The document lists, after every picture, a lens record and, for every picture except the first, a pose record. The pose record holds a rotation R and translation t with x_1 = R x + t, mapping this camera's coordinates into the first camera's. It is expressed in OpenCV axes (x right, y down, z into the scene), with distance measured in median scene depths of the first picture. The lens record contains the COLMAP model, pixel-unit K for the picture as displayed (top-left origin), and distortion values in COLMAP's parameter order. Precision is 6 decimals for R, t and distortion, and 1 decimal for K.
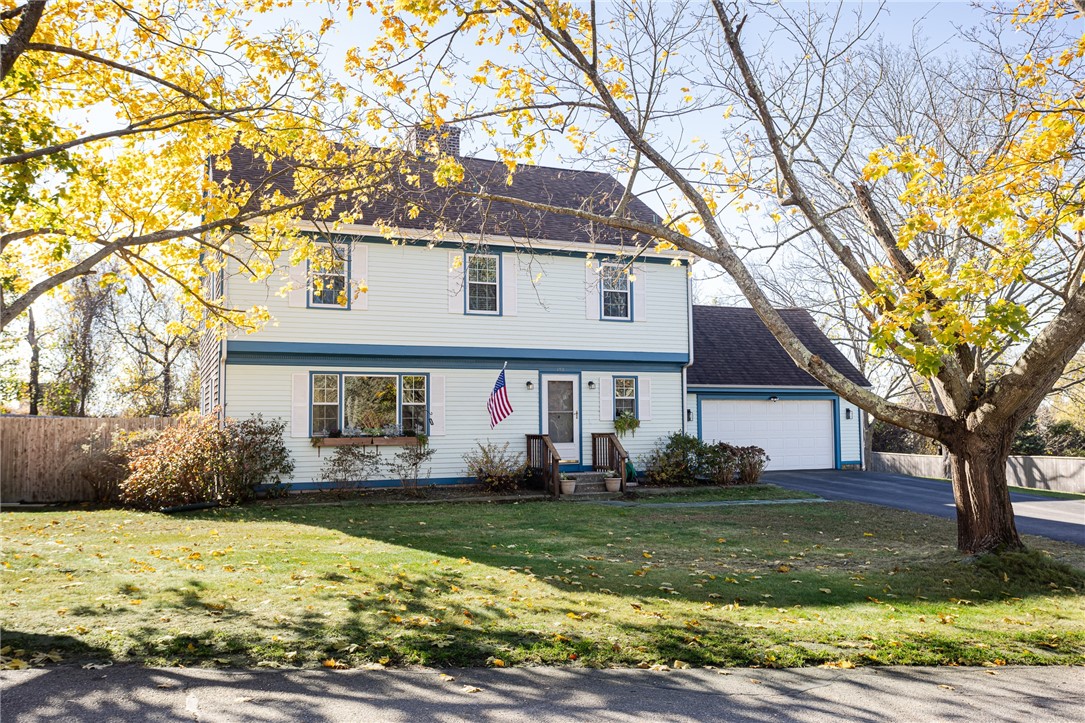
lens RADIAL K [[928.4, 0, 542.5], [0, 928.4, 361.5], [0, 0, 1]] dist [-0.001478, 0.007460]
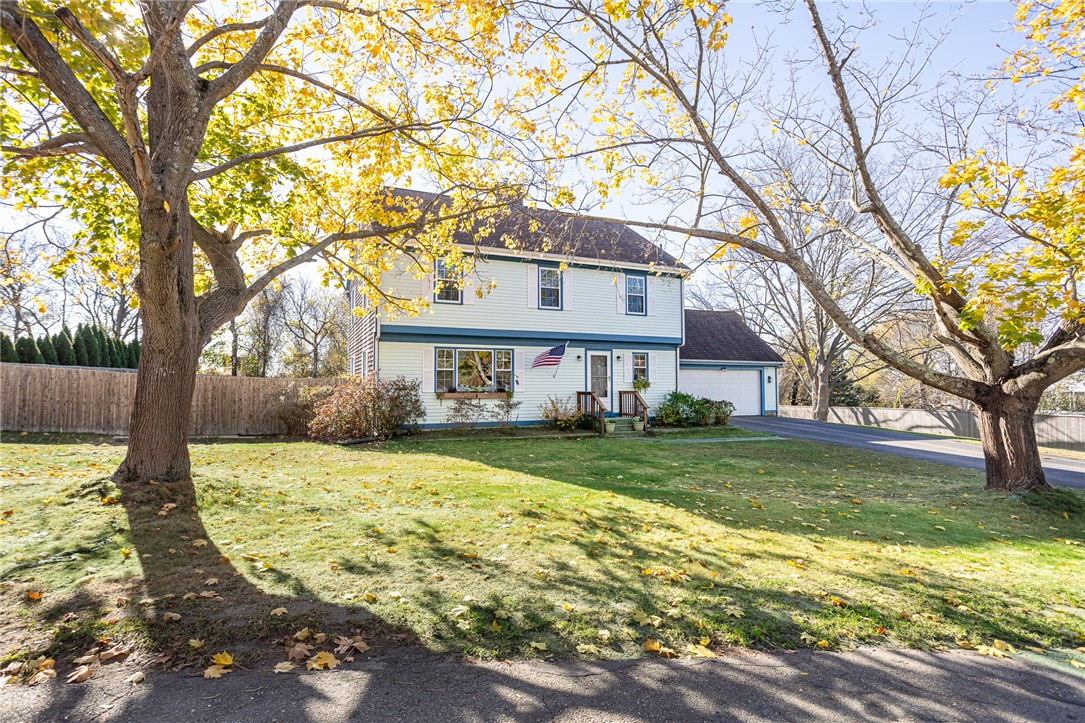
lens RADIAL K [[524.8, 0, 500.7], [0, 524.8, 363.4], [0, 0, 1]] dist [-0.001357, 0.001260]
pose [[0.999877, 0.007843, -0.013582, -0.132535], [-0.007449, 0.999557, 0.028802, 0.011121], [0.013801, -0.028697, 0.999493, 0.174015]]
